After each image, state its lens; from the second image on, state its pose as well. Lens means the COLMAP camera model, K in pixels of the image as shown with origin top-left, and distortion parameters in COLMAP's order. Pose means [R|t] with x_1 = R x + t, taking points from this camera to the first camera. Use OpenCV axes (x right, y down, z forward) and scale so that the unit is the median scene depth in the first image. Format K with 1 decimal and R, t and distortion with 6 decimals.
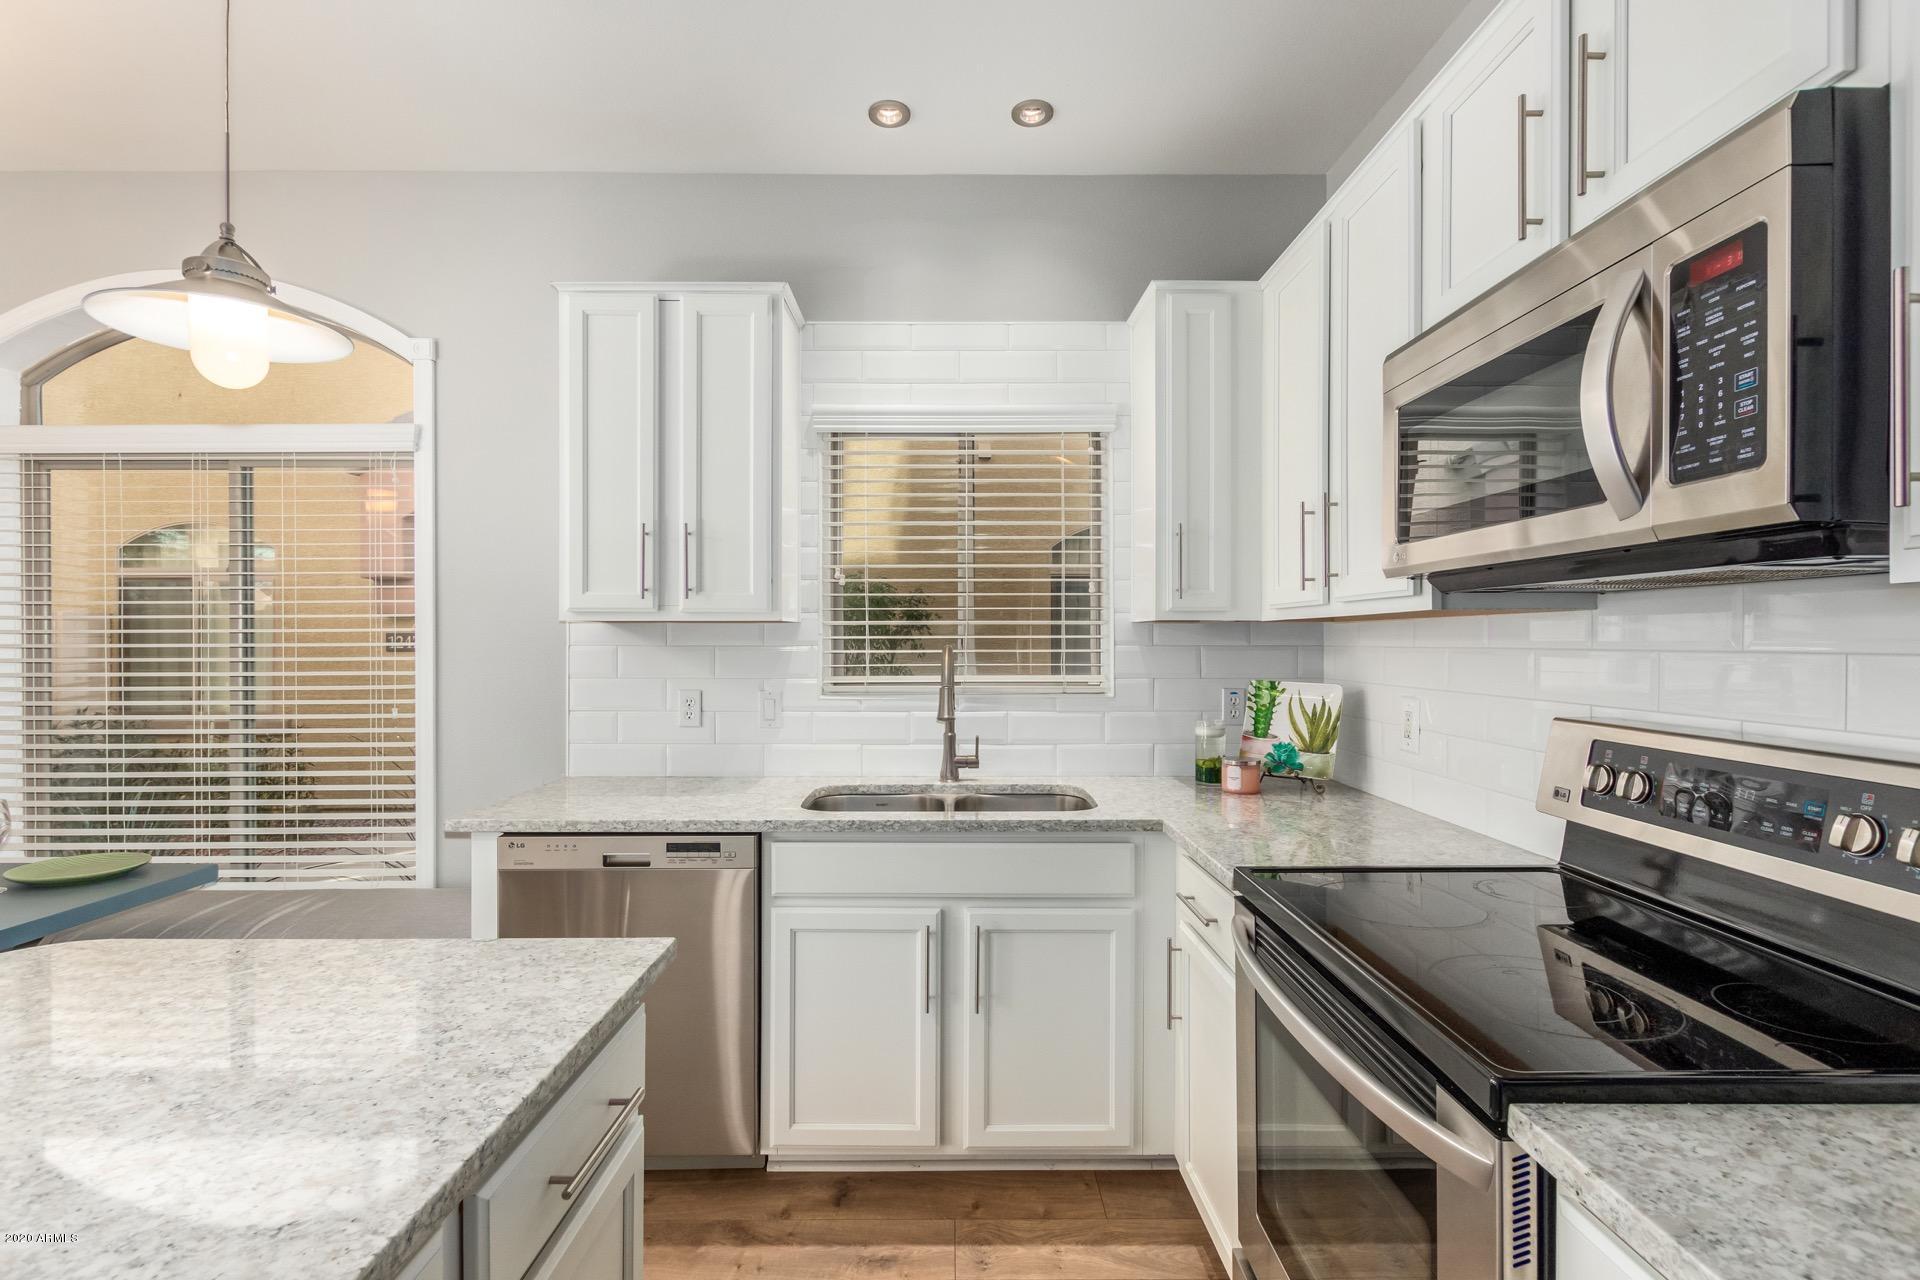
lens RADIAL K [[877.1, 0, 960.0], [0, 877.1, 640.0], [0, 0, 1]] dist [-0.001165, -0.000412]
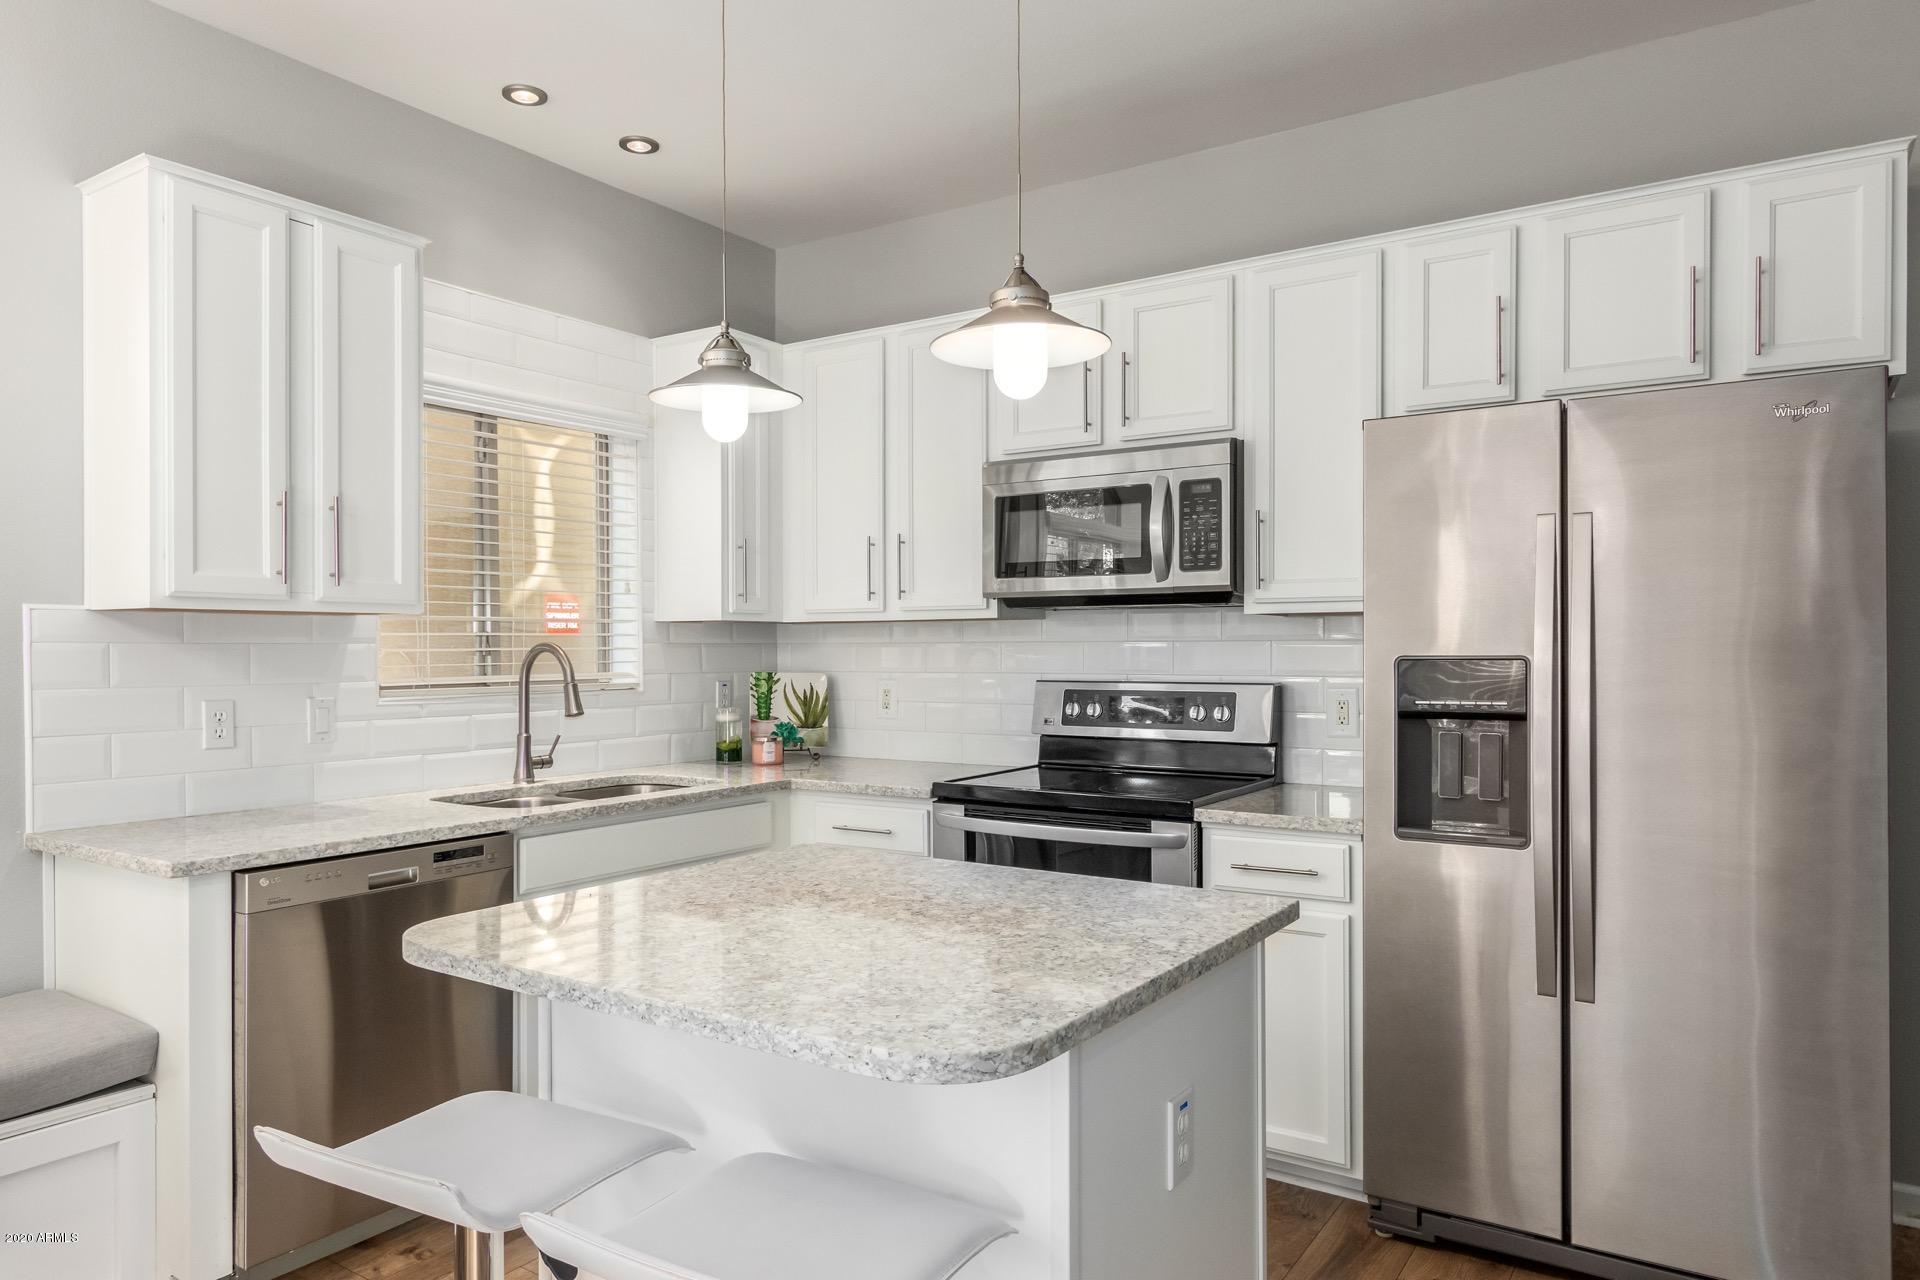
lens RADIAL K [[1216.7, 0, 960.0], [0, 1216.7, 640.0], [0, 0, 1]] dist [0.001750, 0.002382]
pose [[0.560979, 0.002804, 0.827825, -0.931298], [0.003447, 0.999978, -0.005723, 0.013705], [-0.827823, 0.006064, 0.560957, -0.156794]]
